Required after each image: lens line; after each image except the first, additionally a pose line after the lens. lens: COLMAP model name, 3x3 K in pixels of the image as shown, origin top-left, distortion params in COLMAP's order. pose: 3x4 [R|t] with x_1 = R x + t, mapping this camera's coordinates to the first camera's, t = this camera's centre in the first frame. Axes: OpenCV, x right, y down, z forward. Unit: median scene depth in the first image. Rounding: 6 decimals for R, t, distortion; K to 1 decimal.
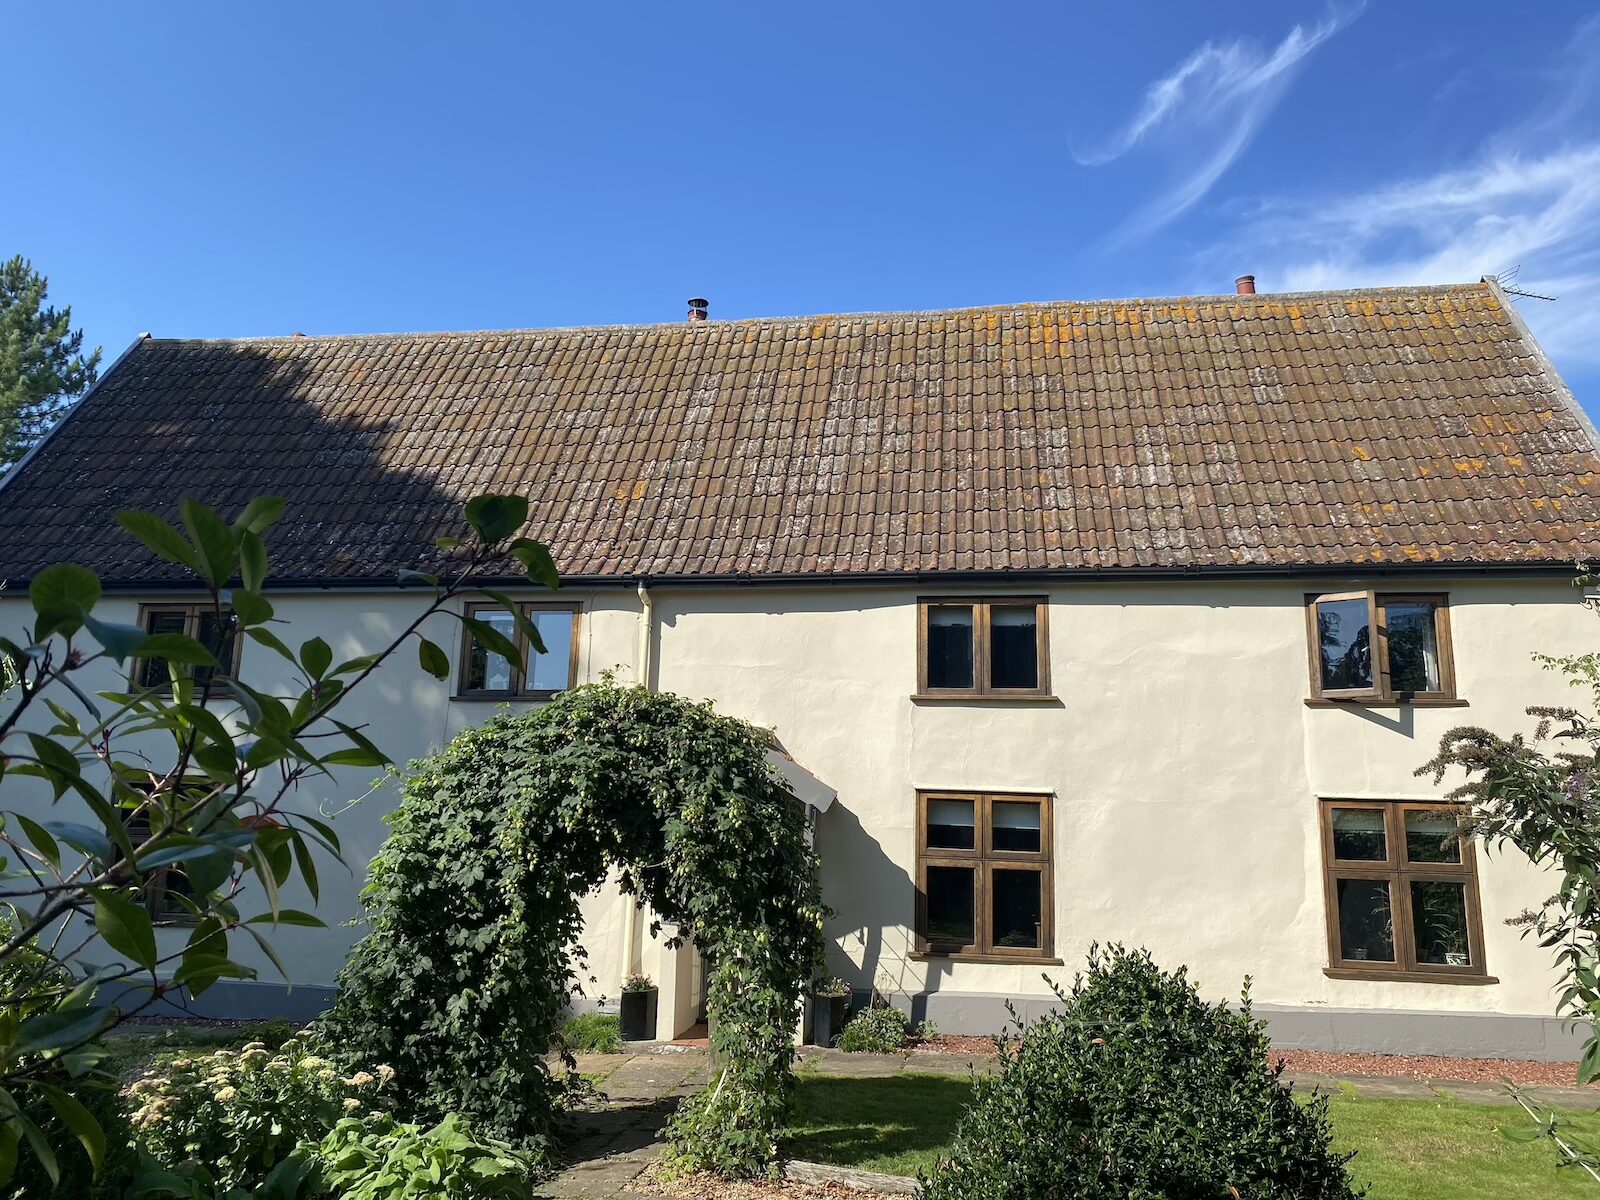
lens RADIAL K [[1199.2, 0, 797.4], [0, 1199.2, 594.1], [0, 0, 1]] dist [0.013483, 0.000353]
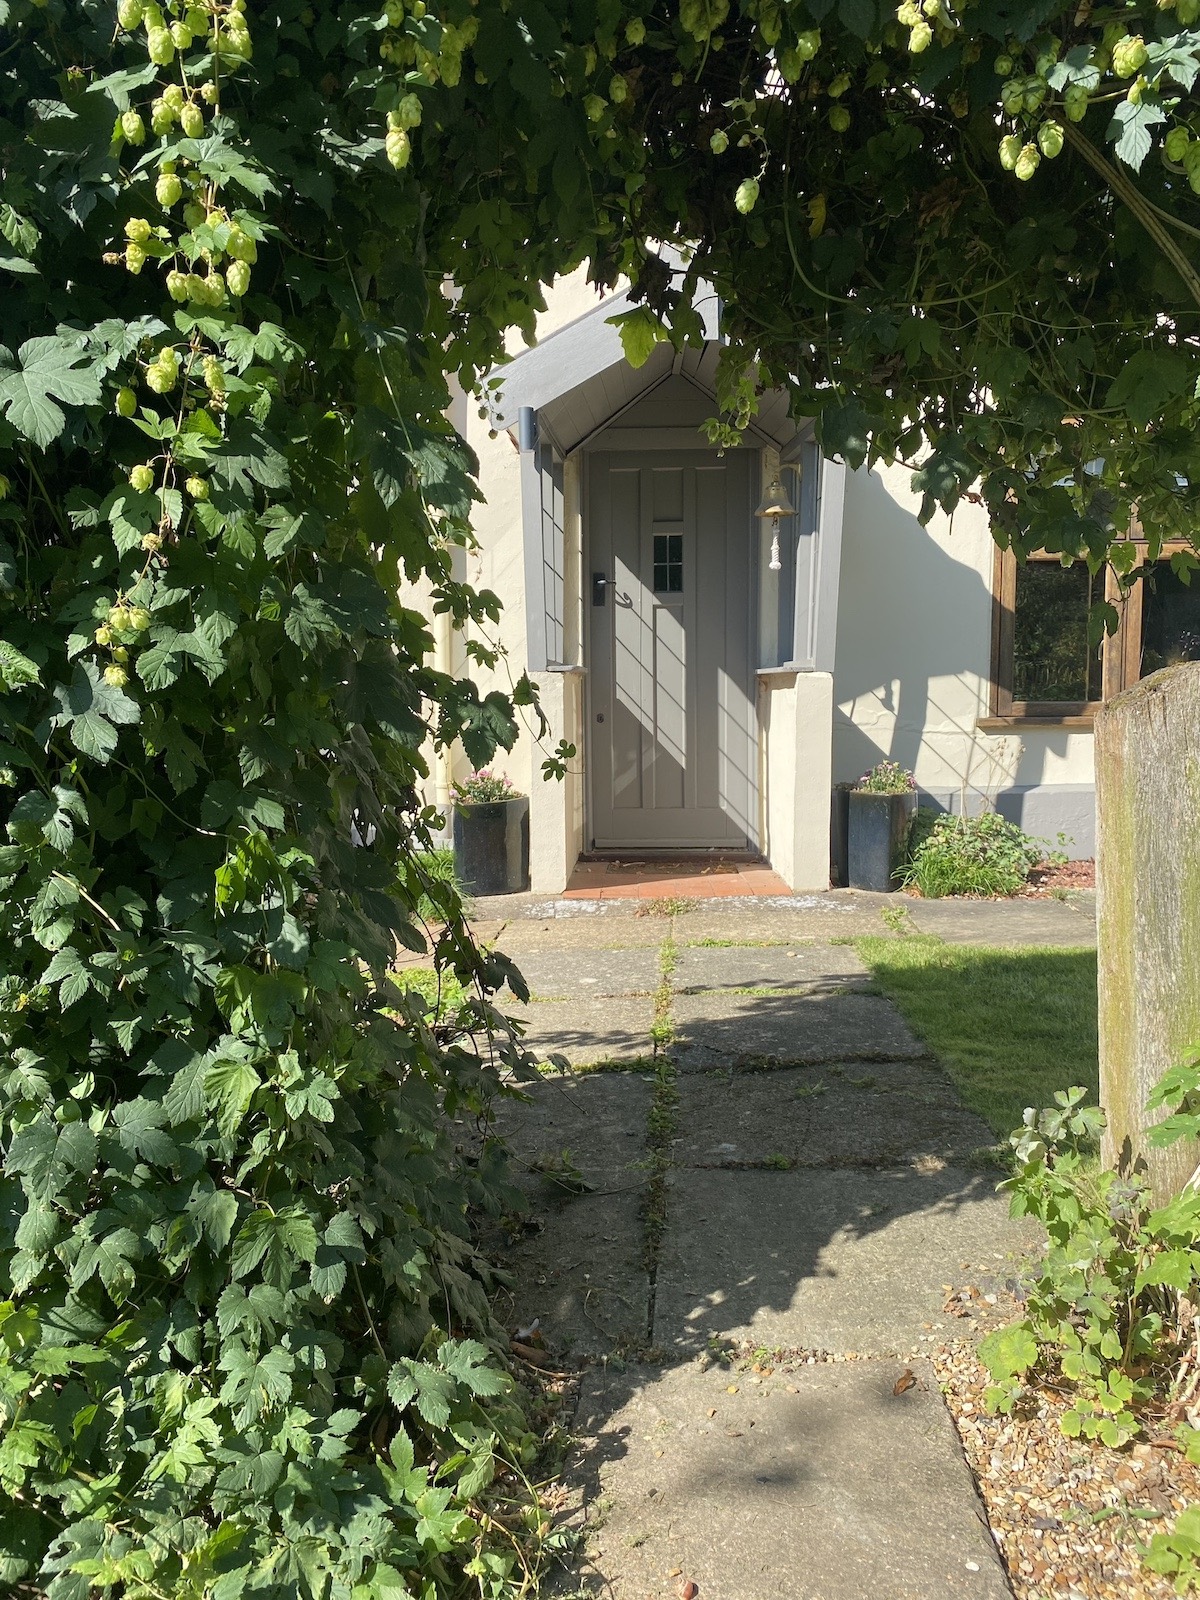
lens RADIAL K [[1199.2, 0, 604.3], [0, 1199.2, 802.2], [0, 0, 1]] dist [0.013483, 0.000353]
pose [[0.996028, -0.035130, 0.081819, -0.196174], [0.010856, 0.959937, 0.280006, 0.297200], [-0.088378, -0.278005, 0.956505, 0.804436]]
